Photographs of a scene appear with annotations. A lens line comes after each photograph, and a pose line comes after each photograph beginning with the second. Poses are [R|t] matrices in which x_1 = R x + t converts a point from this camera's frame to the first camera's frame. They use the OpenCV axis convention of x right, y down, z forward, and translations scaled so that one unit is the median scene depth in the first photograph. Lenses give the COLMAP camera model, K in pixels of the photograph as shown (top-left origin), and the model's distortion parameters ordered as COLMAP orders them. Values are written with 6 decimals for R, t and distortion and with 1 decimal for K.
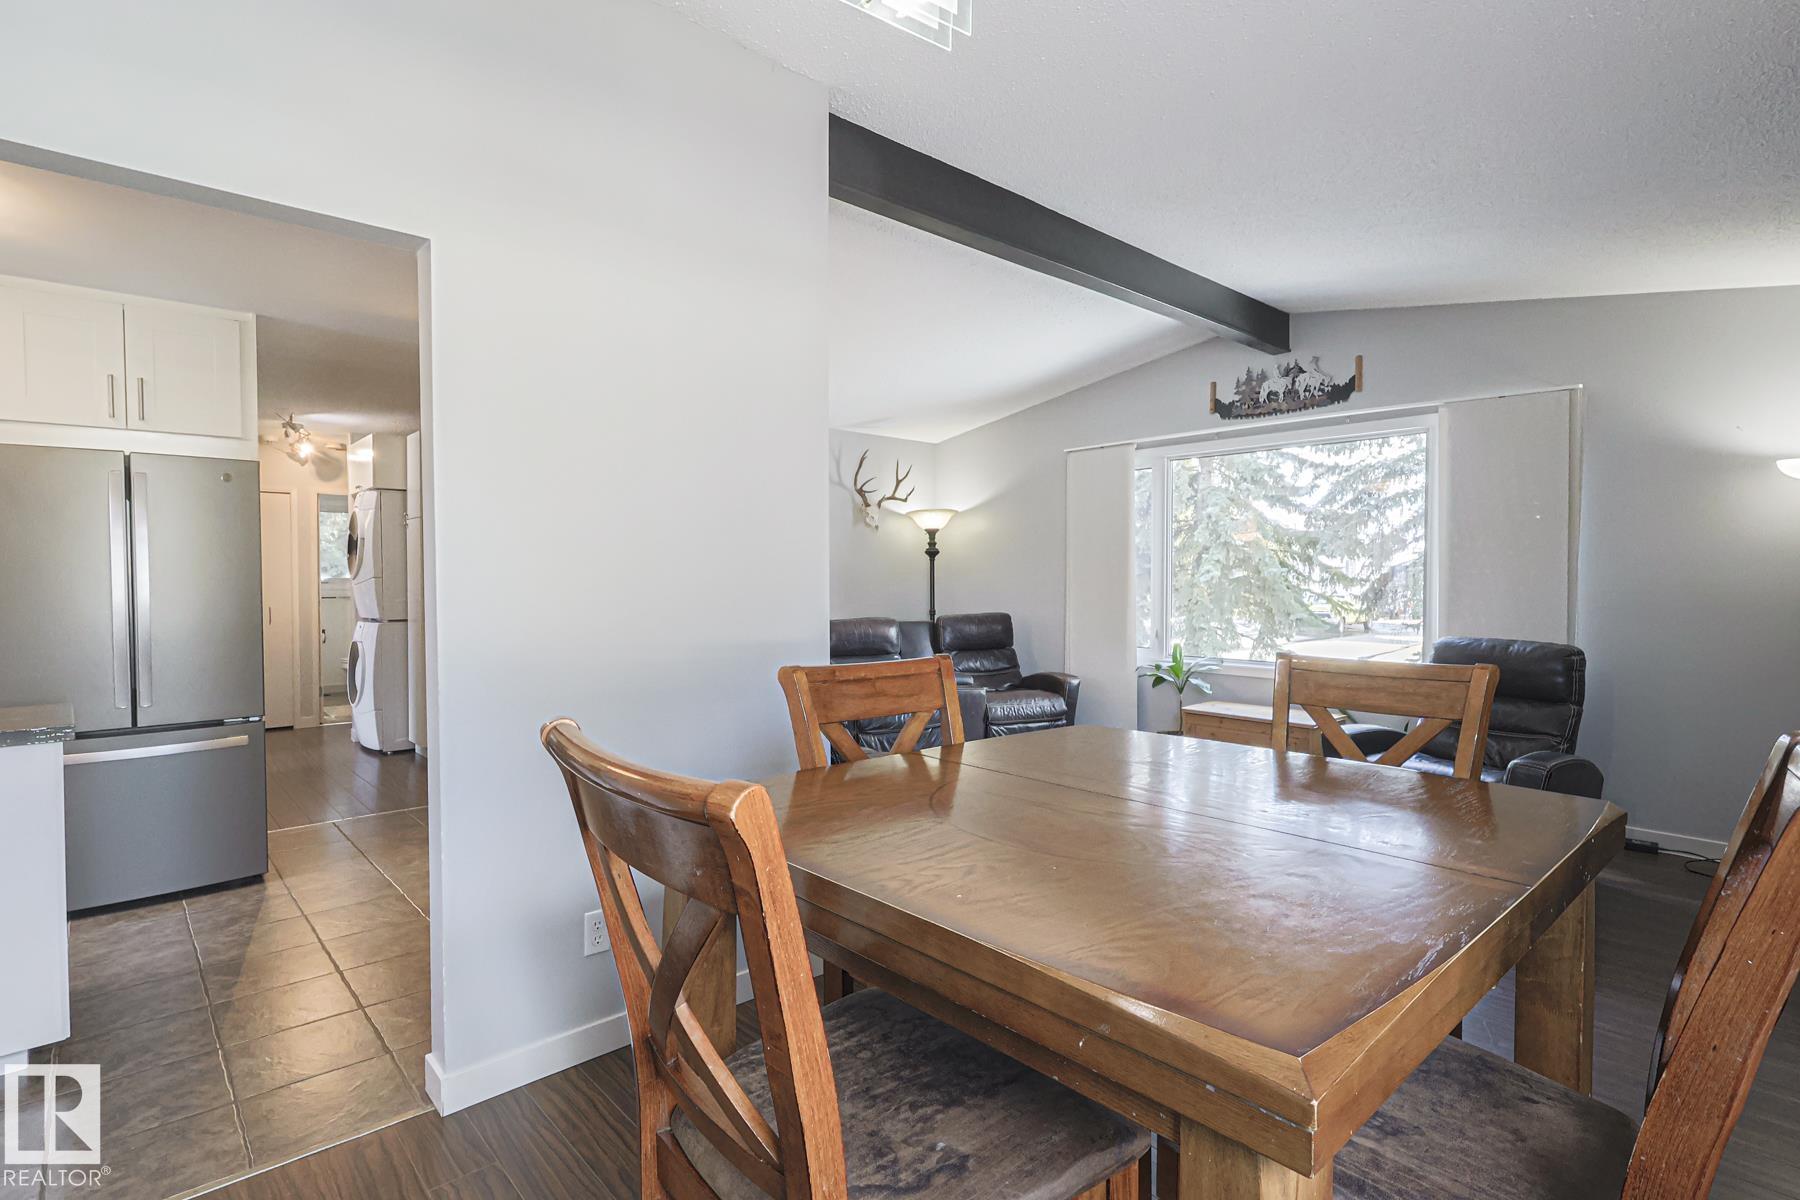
lens RADIAL K [[887.7, 0, 900.6], [0, 887.7, 601.9], [0, 0, 1]] dist [0.004477, 0.001695]
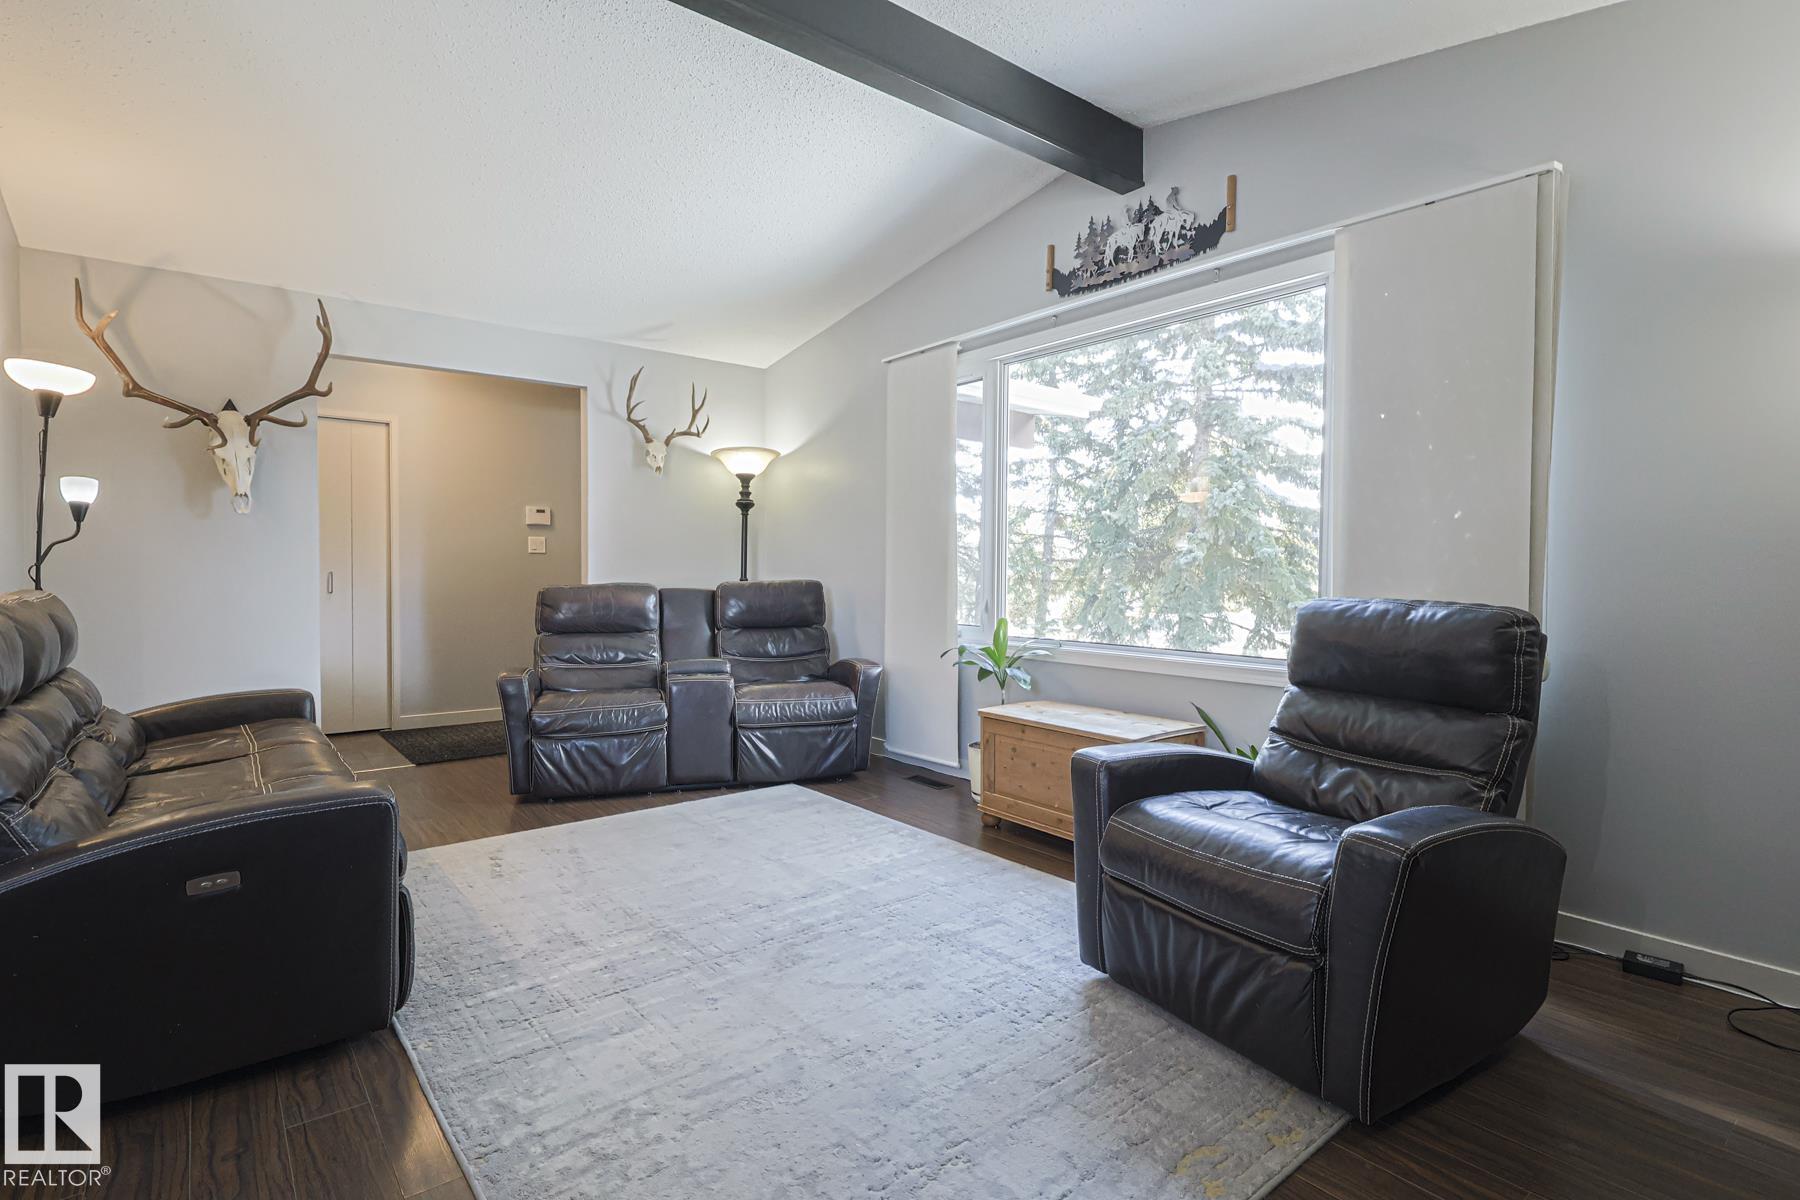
lens RADIAL K [[887.7, 0, 895.8], [0, 887.7, 601.1], [0, 0, 1]] dist [0.004477, 0.001695]
pose [[0.998041, 0.008865, -0.061930, 0.278174], [-0.008593, 0.999952, 0.004657, 0.031149], [0.061968, -0.004116, 0.998070, 0.294165]]
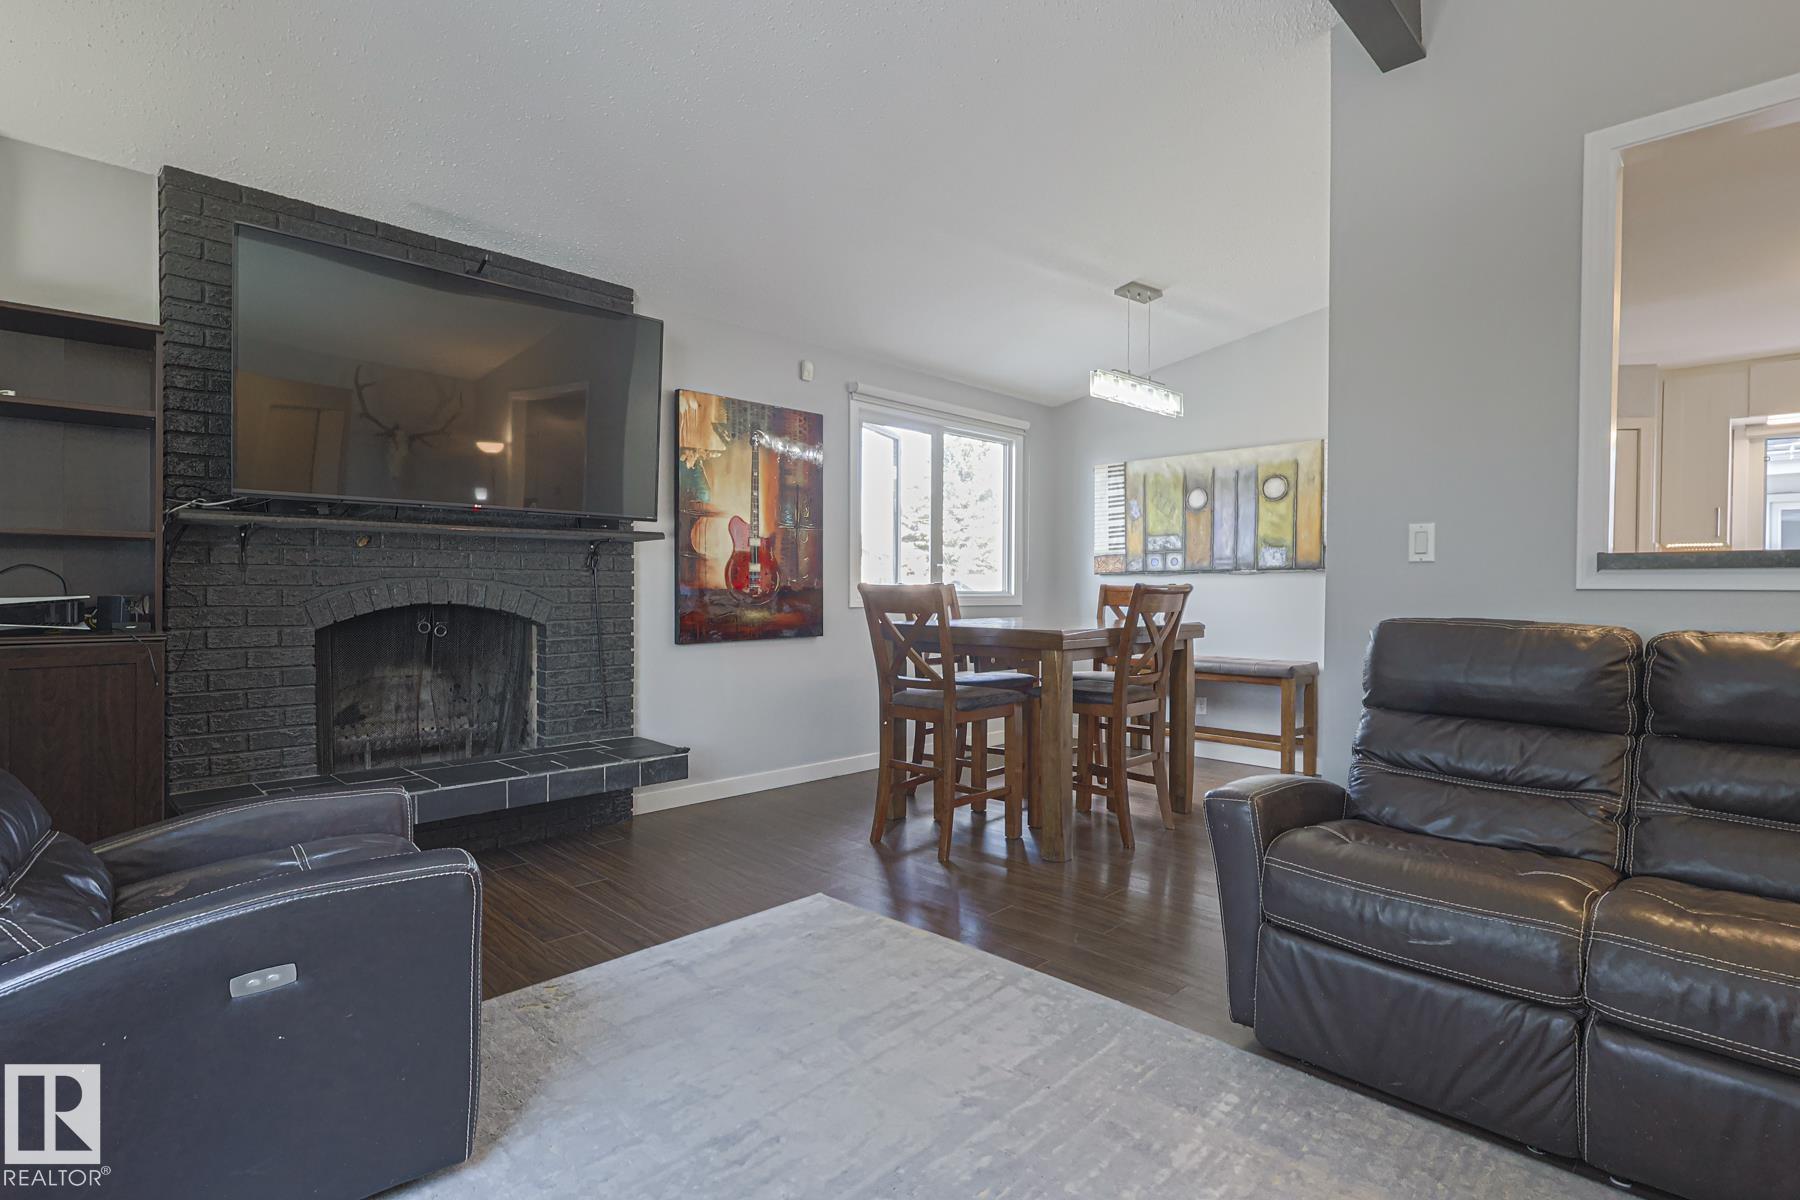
lens RADIAL K [[887.7, 0, 891.3], [0, 887.7, 591.7], [0, 0, 1]] dist [0.004477, 0.001695]
pose [[-0.998874, -0.007189, -0.046886, 0.221632], [-0.008529, 0.999559, 0.028447, 0.011621], [0.046660, 0.028815, -0.998495, 0.982956]]
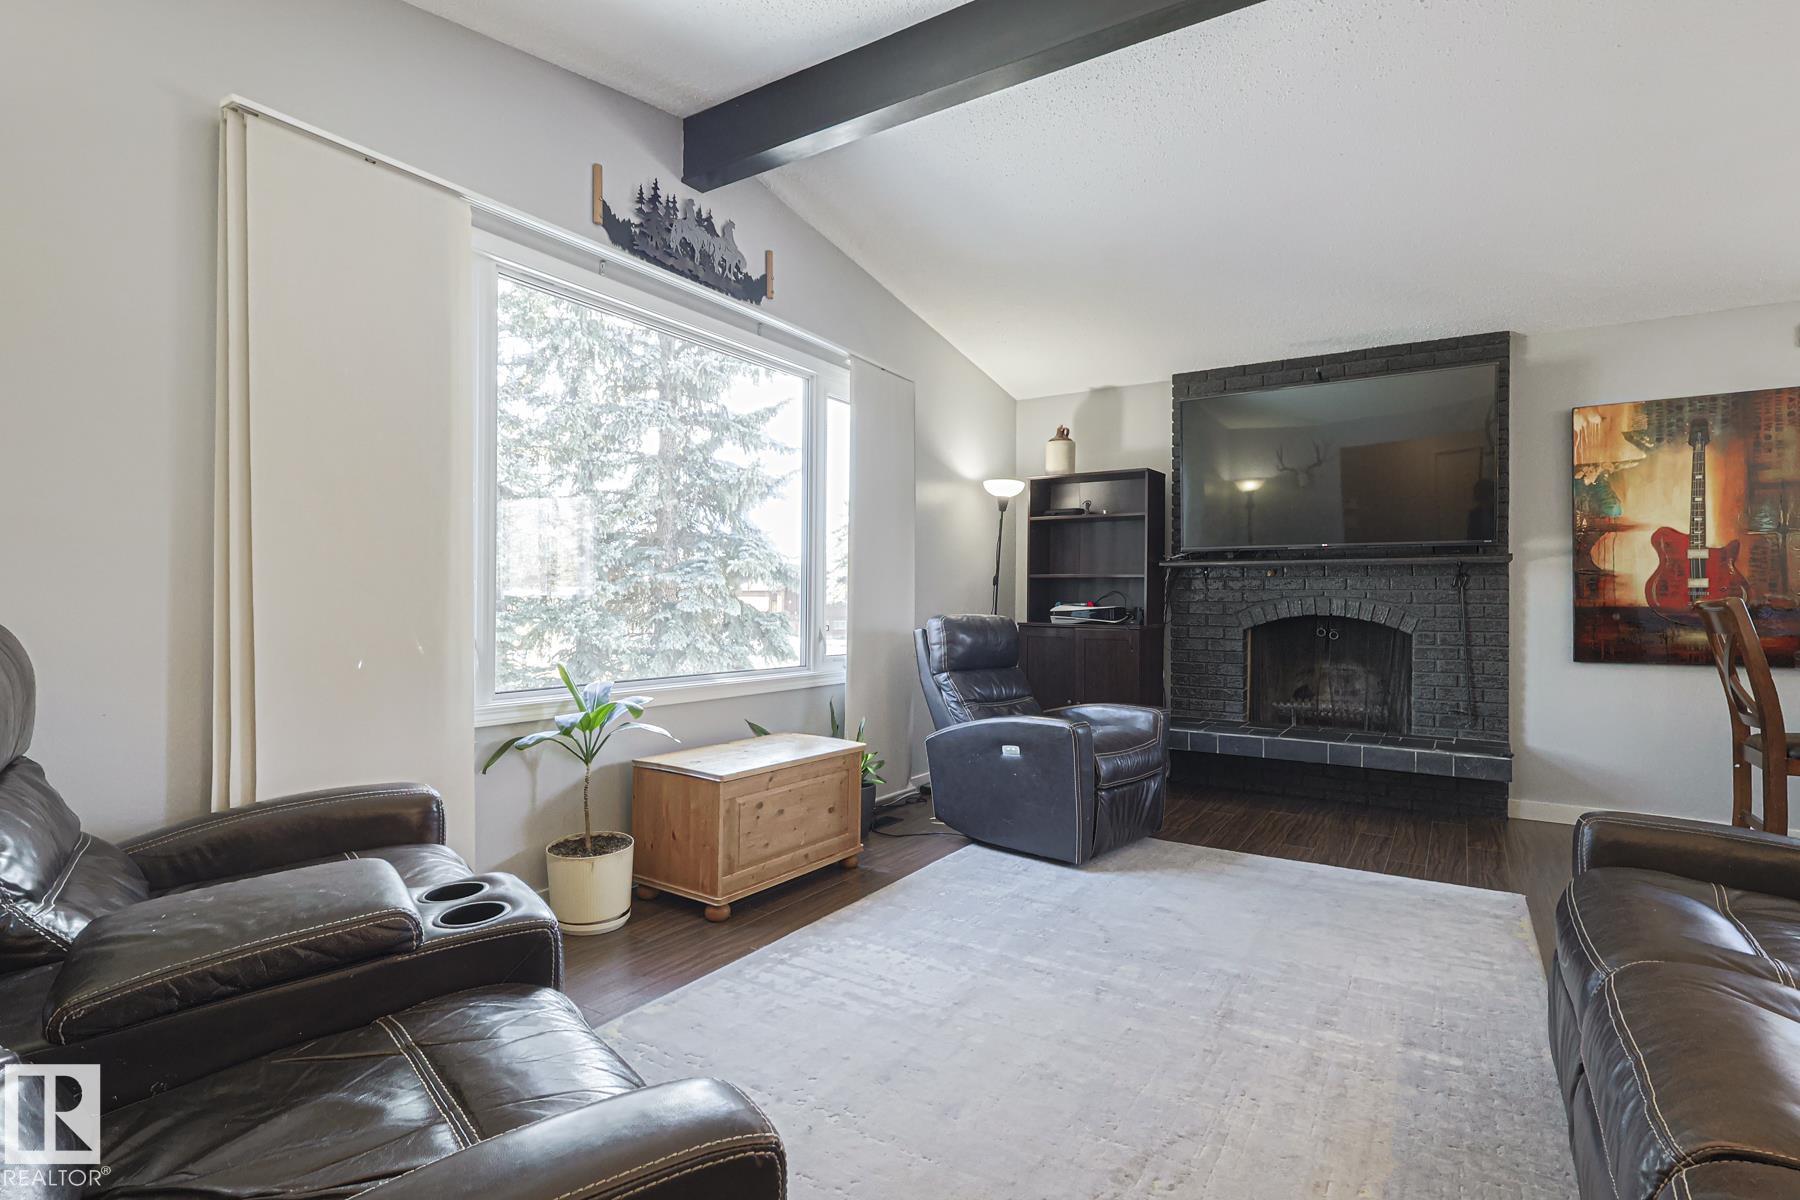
lens RADIAL K [[887.7, 0, 891.6], [0, 887.7, 594.3], [0, 0, 1]] dist [0.004477, 0.001695]
pose [[-0.258209, 0.002422, 0.966086, -0.210320], [0.015478, 0.999879, 0.001630, 0.011686], [-0.965965, 0.015374, -0.258215, 0.979744]]
